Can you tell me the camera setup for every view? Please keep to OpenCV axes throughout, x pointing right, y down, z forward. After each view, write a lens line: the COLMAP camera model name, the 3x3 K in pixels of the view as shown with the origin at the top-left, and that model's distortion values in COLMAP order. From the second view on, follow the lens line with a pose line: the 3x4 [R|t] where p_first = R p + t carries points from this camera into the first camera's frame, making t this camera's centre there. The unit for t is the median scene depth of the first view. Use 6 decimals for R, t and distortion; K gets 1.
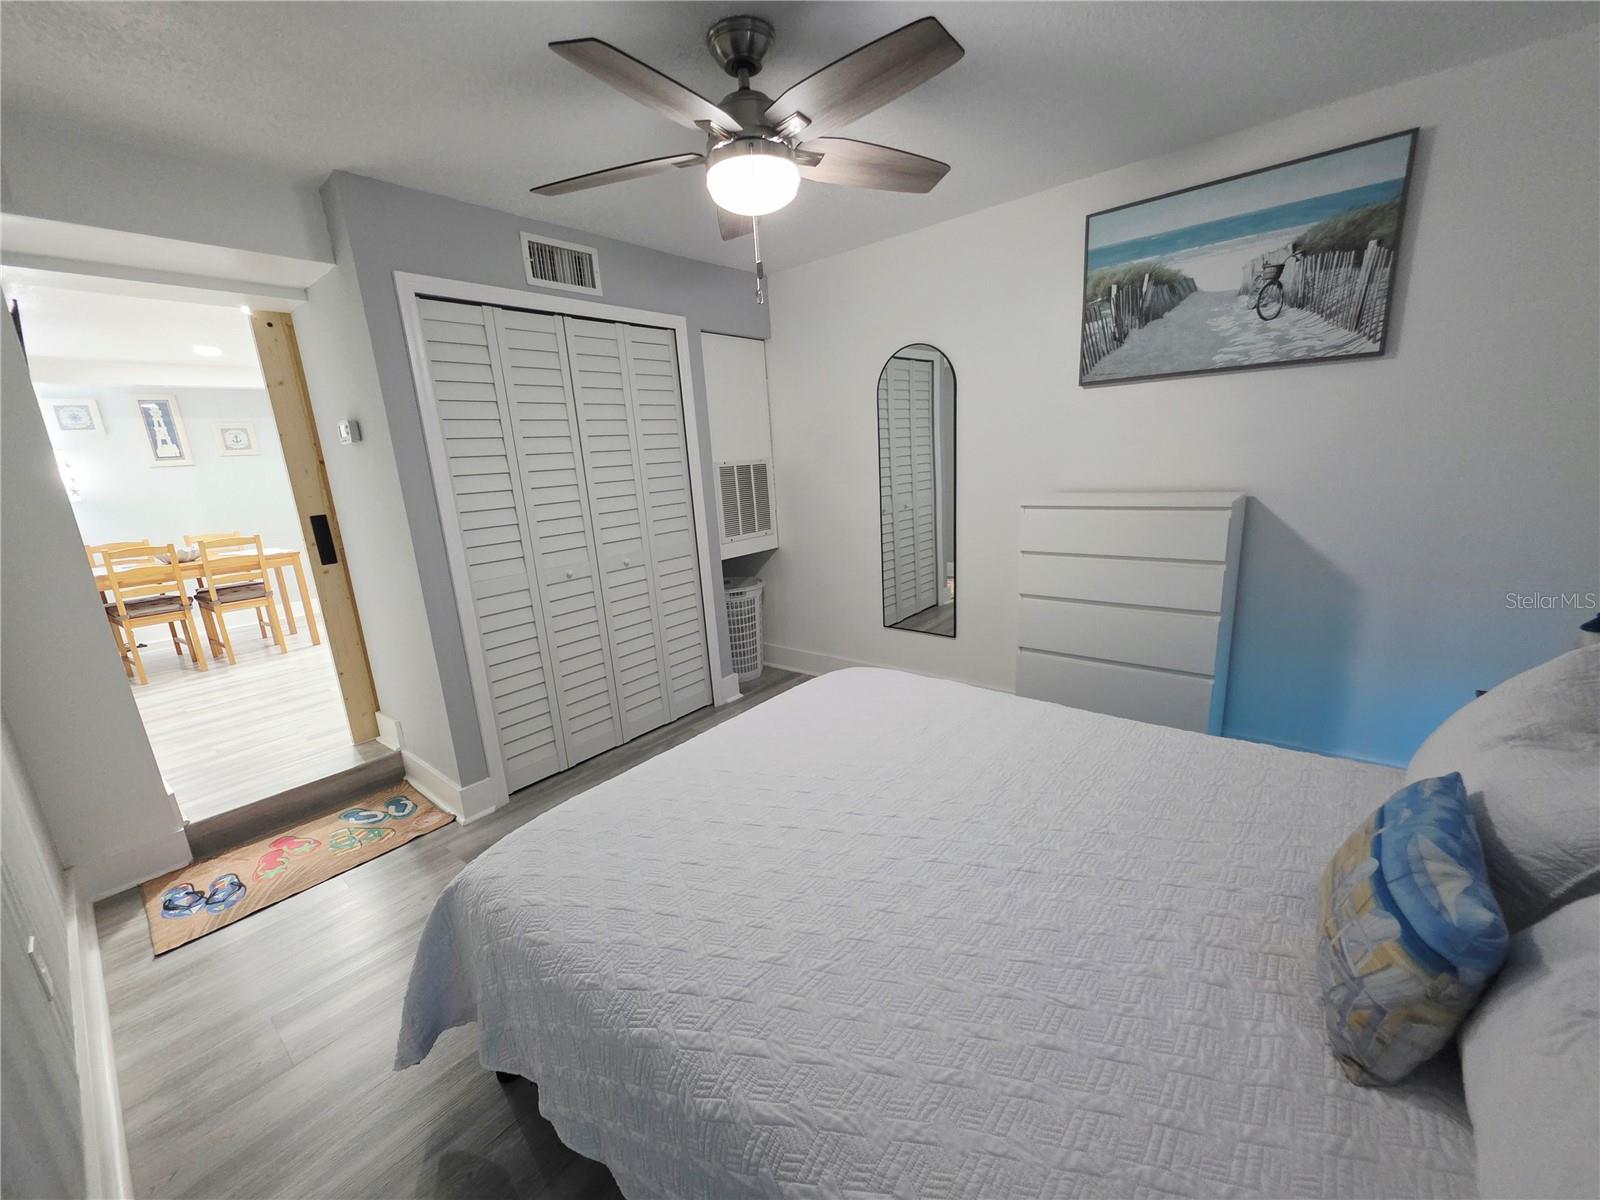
lens RADIAL K [[635.0, 0, 800.1], [0, 635.0, 607.5], [0, 0, 1]] dist [0.001661, -0.000163]
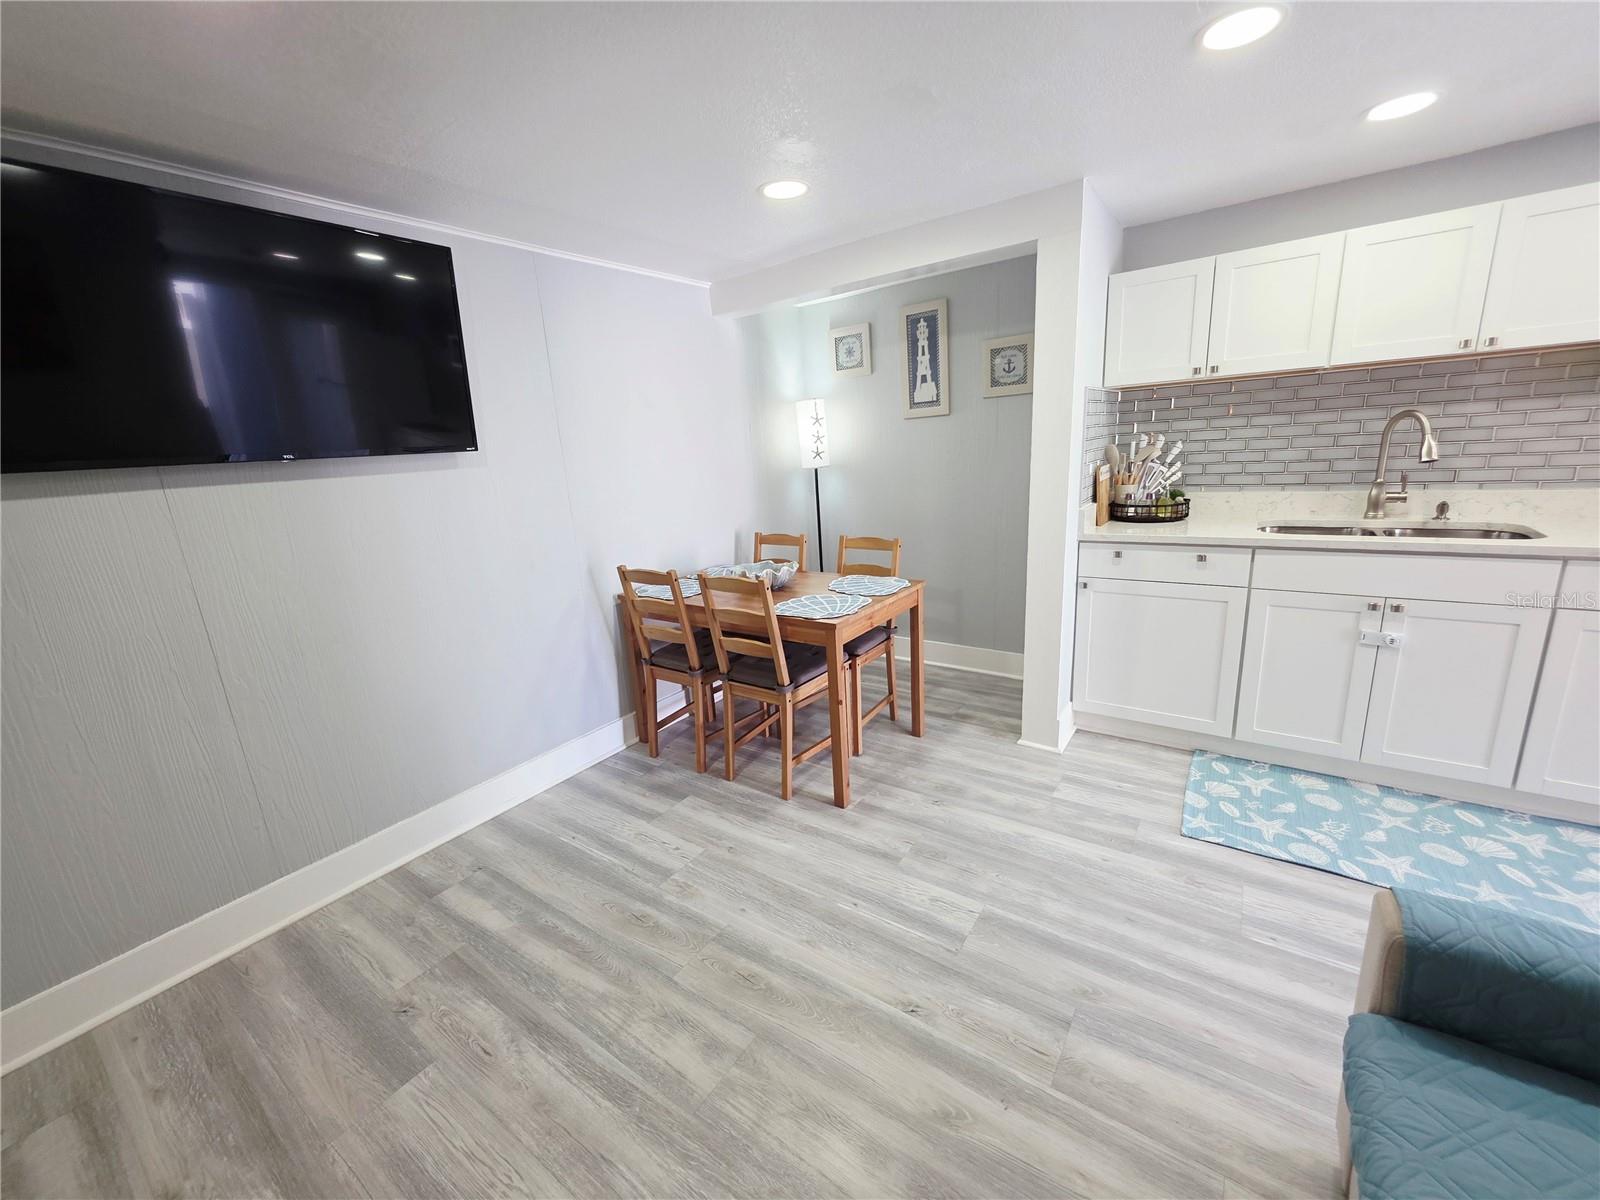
lens RADIAL K [[635.0, 0, 800.4], [0, 635.0, 603.6], [0, 0, 1]] dist [0.001661, -0.000163]
pose [[0.081870, 0.301732, -0.949871, -0.321925], [-0.176399, 0.942410, 0.284158, -0.207638], [0.980908, 0.144293, 0.130380, 0.830472]]
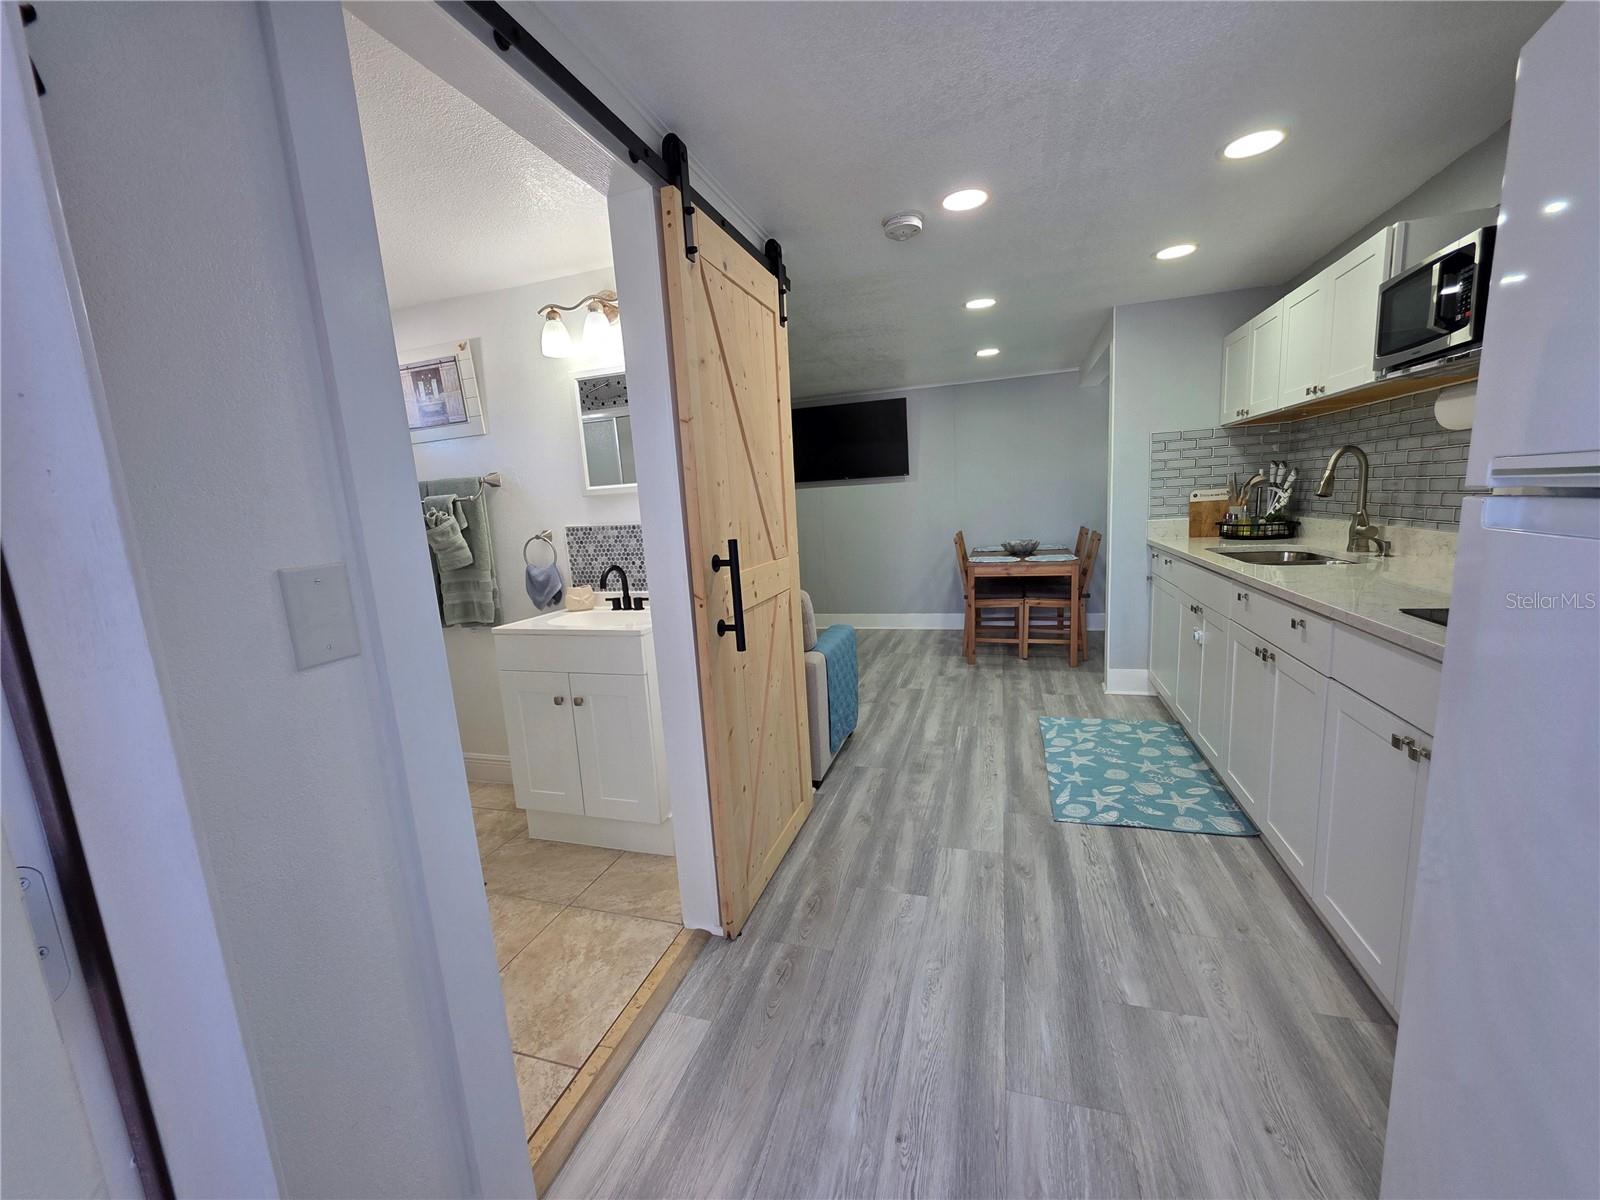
lens RADIAL K [[635.0, 0, 801.7], [0, 635.0, 600.1], [0, 0, 1]] dist [0.001661, -0.000163]
pose [[-0.918514, 0.174477, -0.354809, -0.204728], [0.023836, 0.920172, 0.390788, -0.370900], [0.394669, 0.350487, -0.849350, 1.562151]]
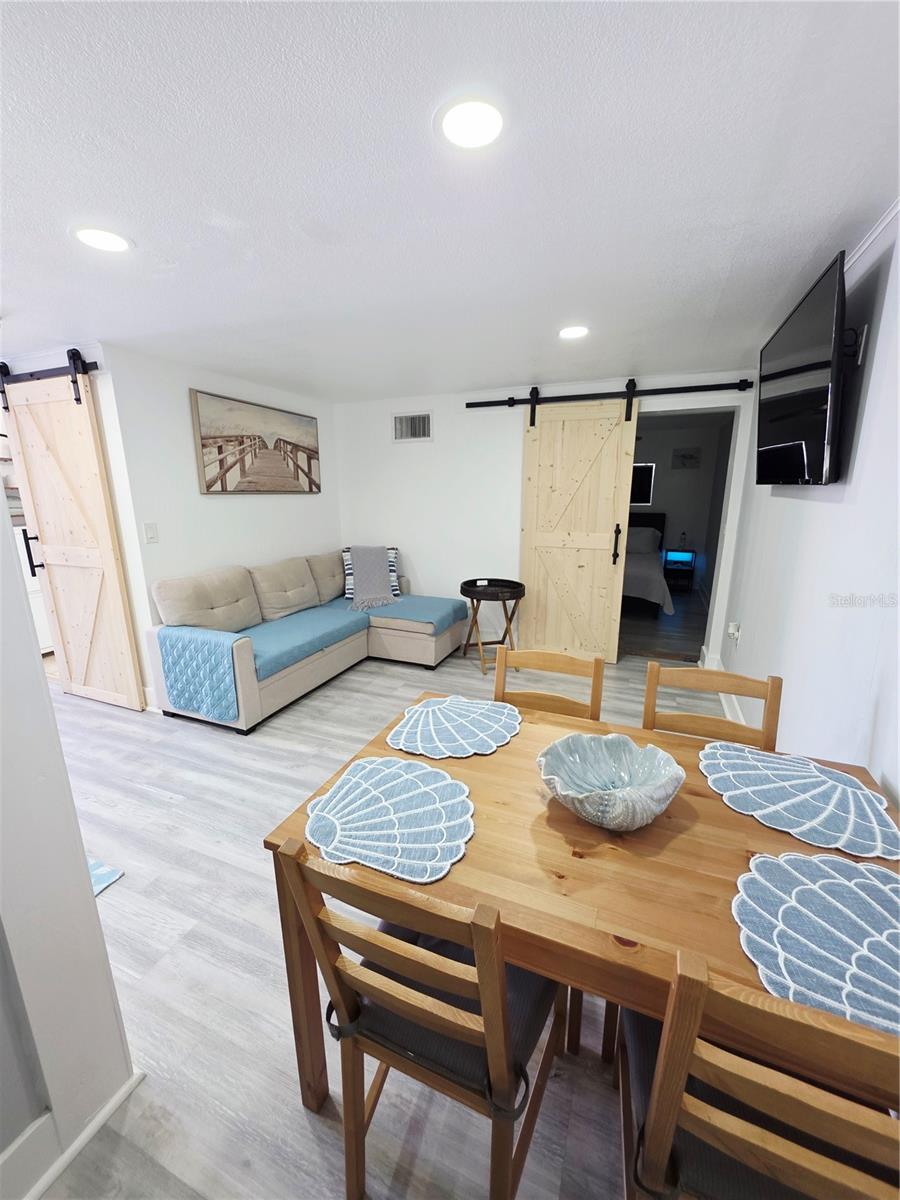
lens RADIAL K [[476.2, 0, 446.0], [0, 476.2, 606.8], [0, 0, 1]] dist [0.001661, -0.000163]
pose [[-0.289226, -0.176186, 0.940907, -0.994350], [0.249099, 0.935202, 0.251688, -0.202756], [-0.924282, 0.307174, -0.226597, 0.950154]]
